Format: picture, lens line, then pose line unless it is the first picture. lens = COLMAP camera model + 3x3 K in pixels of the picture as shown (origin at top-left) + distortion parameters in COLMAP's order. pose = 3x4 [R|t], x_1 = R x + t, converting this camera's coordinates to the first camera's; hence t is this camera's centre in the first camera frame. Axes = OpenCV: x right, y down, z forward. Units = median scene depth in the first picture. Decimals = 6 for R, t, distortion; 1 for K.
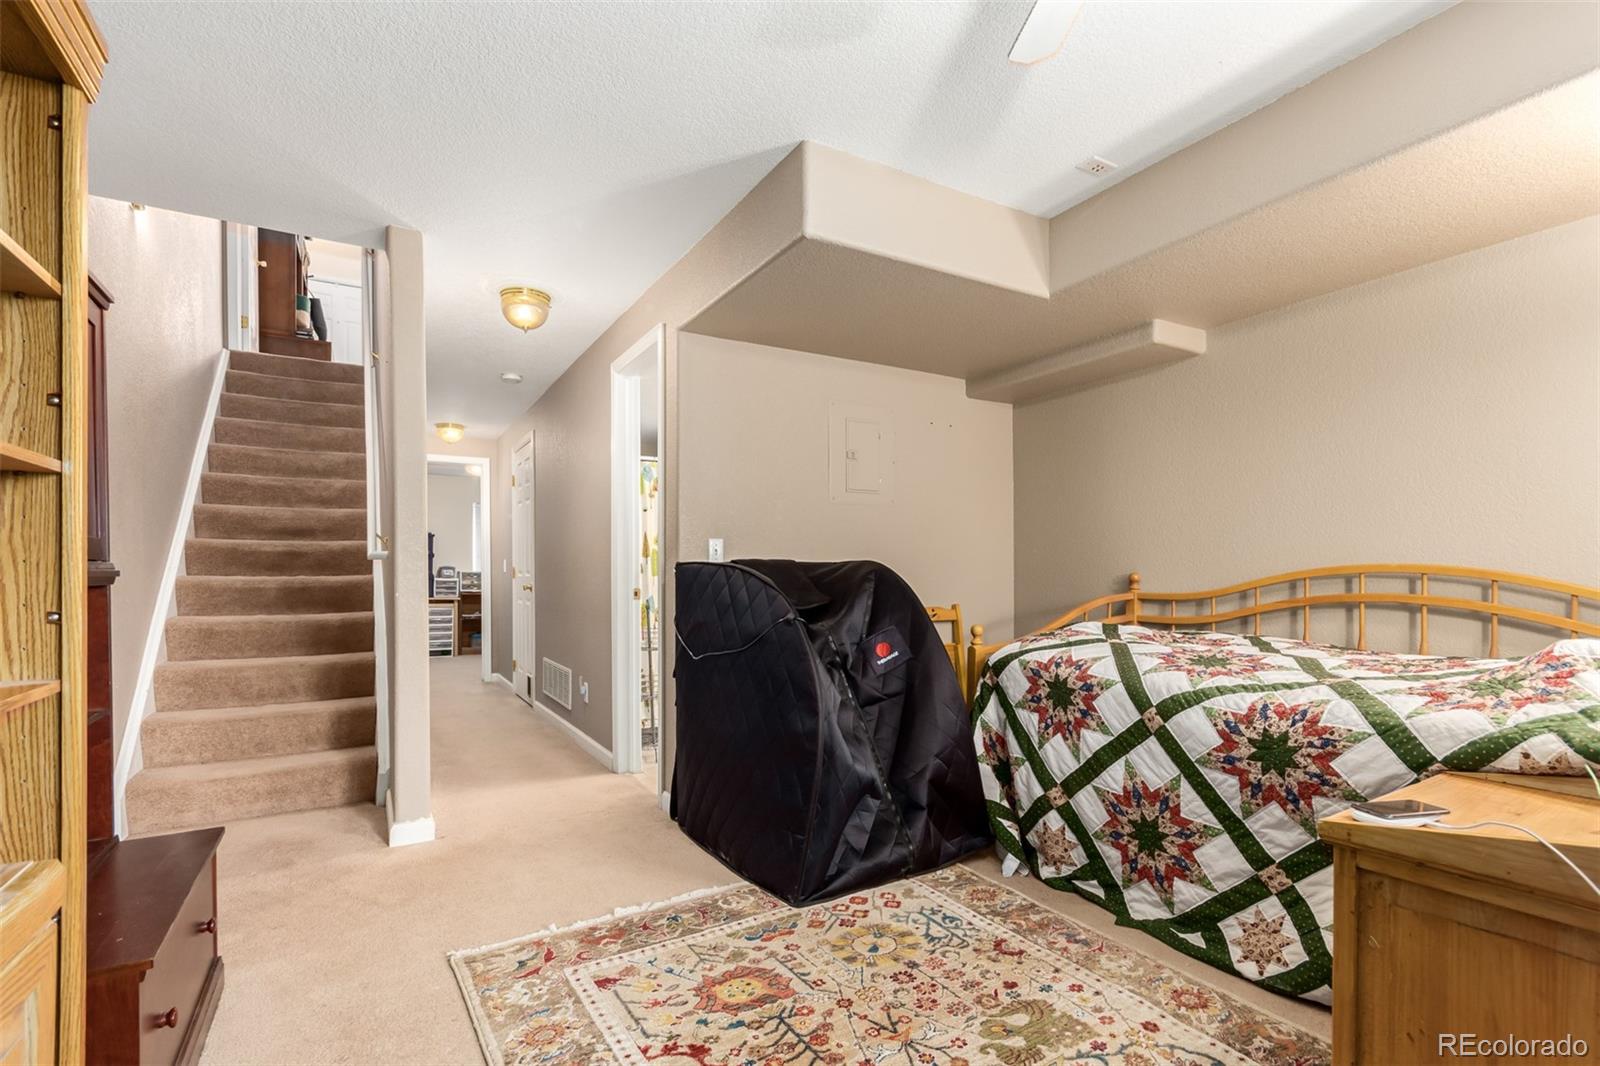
lens RADIAL K [[758.4, 0, 797.0], [0, 758.4, 575.4], [0, 0, 1]] dist [0.004411, -0.000652]
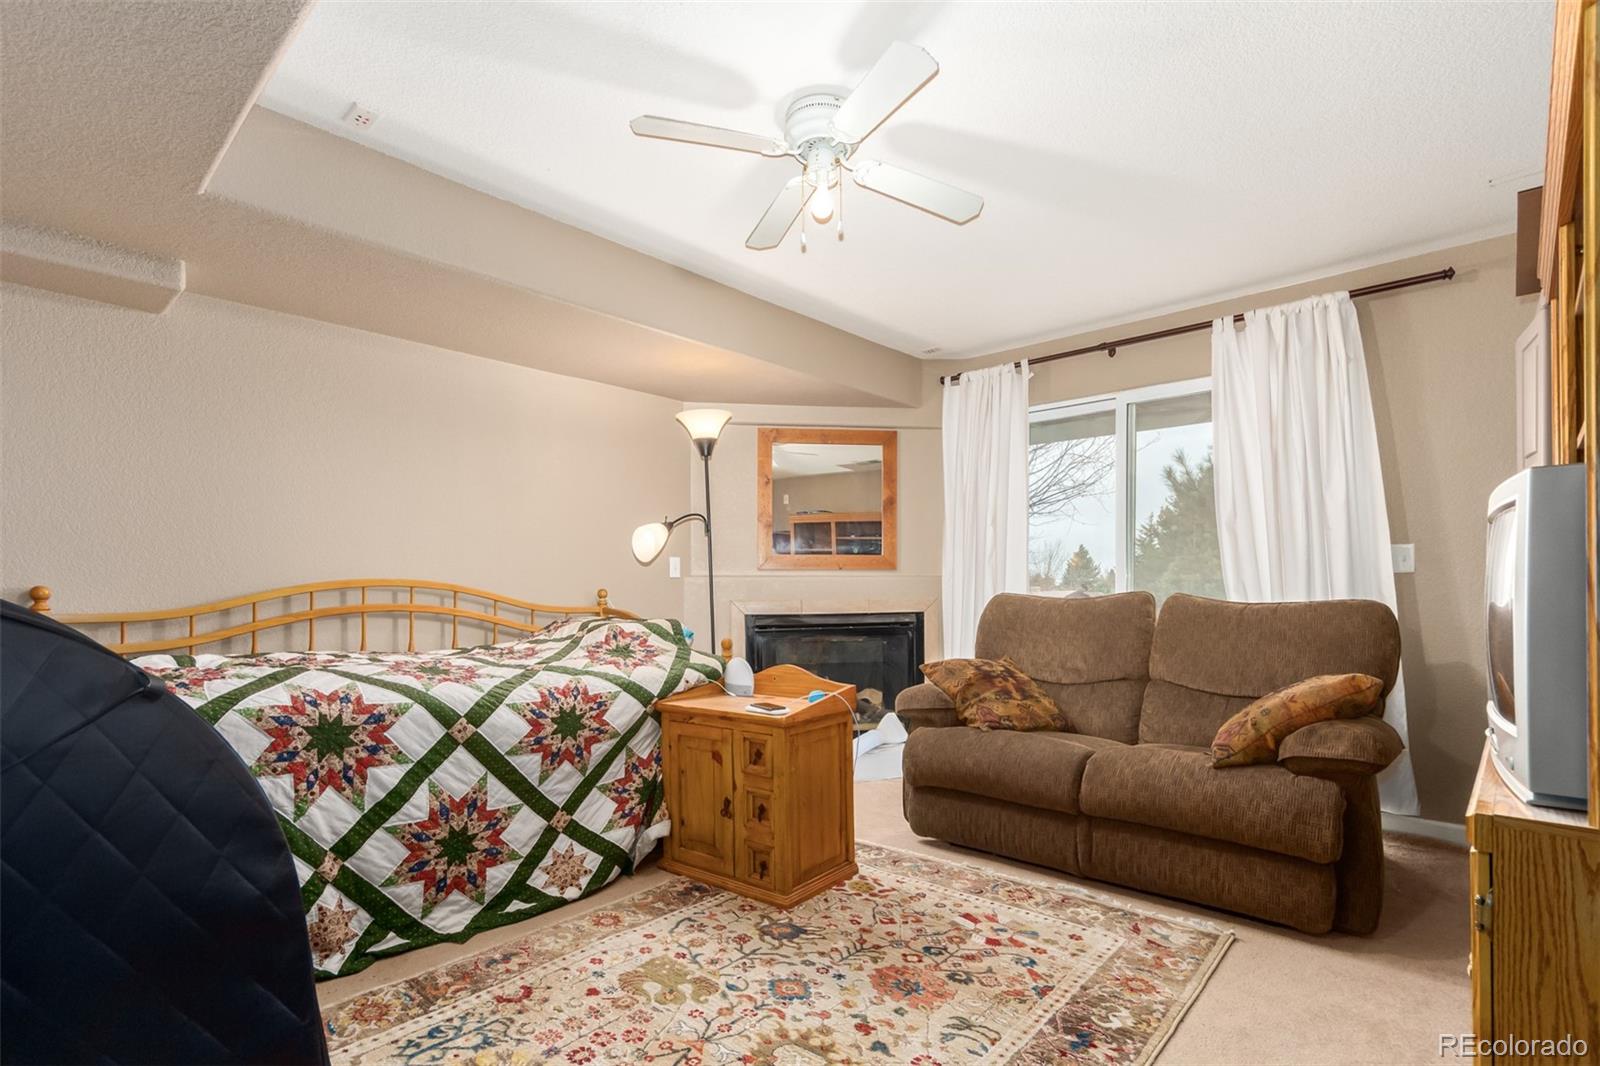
lens RADIAL K [[758.4, 0, 810.0], [0, 758.4, 584.4], [0, 0, 1]] dist [0.004411, -0.000652]
pose [[-0.312918, 0.000014, 0.949780, -0.664370], [-0.001431, 0.999999, -0.000486, -0.007046], [-0.949779, -0.001511, -0.312917, 0.888677]]
